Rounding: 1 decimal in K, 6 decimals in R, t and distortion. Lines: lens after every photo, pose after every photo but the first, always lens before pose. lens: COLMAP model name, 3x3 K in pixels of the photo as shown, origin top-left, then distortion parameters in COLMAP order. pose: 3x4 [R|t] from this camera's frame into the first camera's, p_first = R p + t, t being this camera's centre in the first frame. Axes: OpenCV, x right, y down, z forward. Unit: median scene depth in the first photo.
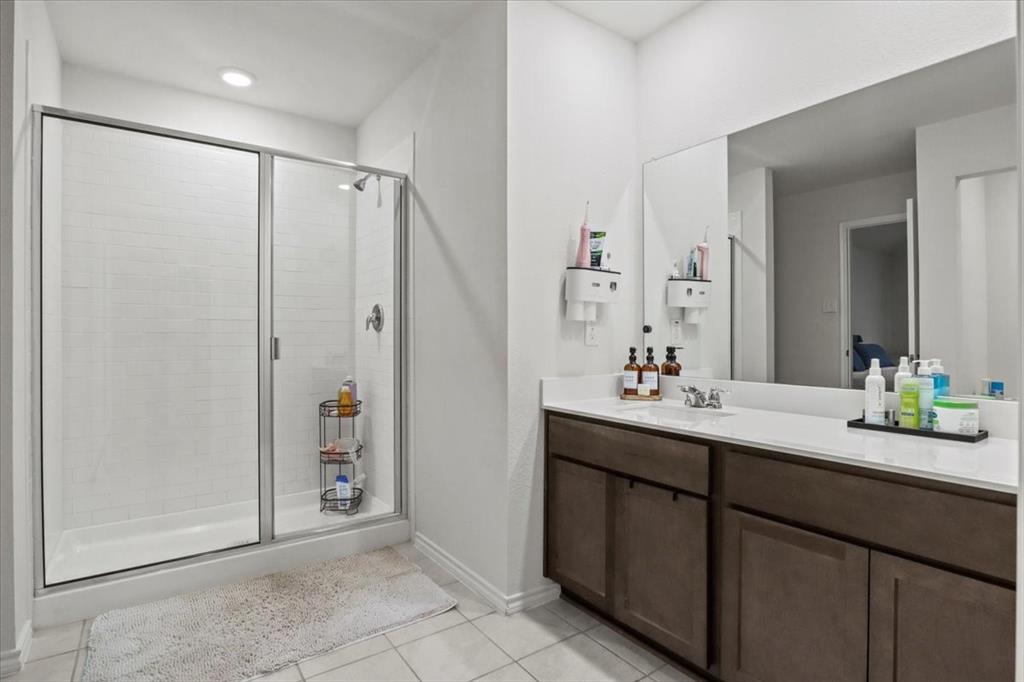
lens RADIAL K [[518.7, 0, 512.7], [0, 518.7, 336.8], [0, 0, 1]] dist [-0.022616, 0.002864]
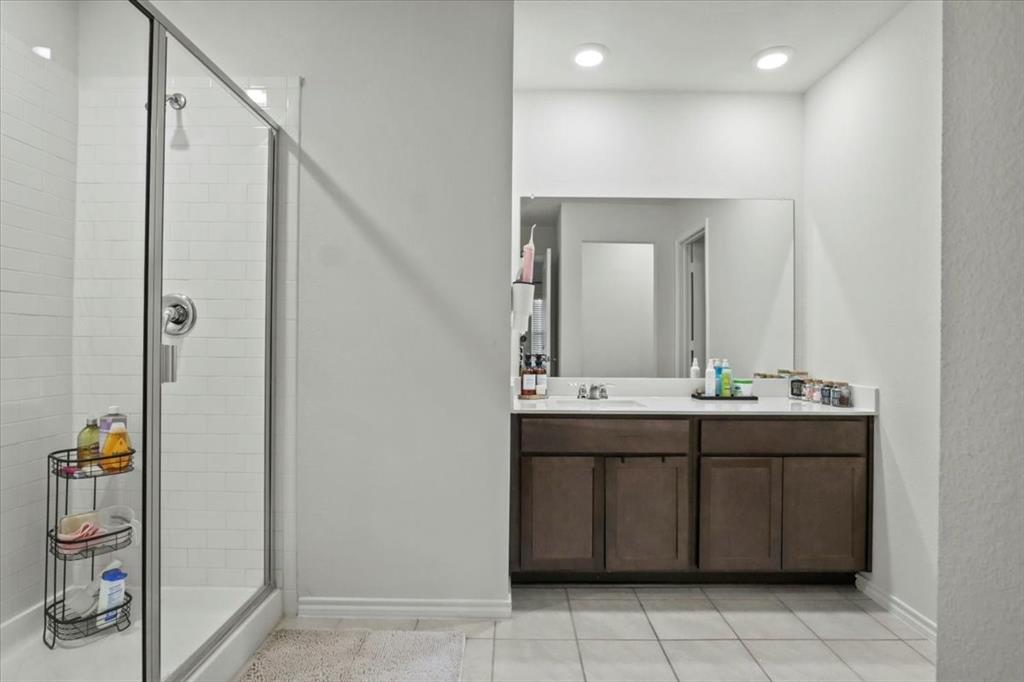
lens RADIAL K [[518.7, 0, 513.3], [0, 518.7, 343.7], [0, 0, 1]] dist [-0.022616, 0.002864]
pose [[0.577654, 0.004775, 0.816268, -0.930055], [-0.007020, 0.999975, -0.000882, -0.002675], [-0.816252, -0.005221, 0.577673, 0.448173]]
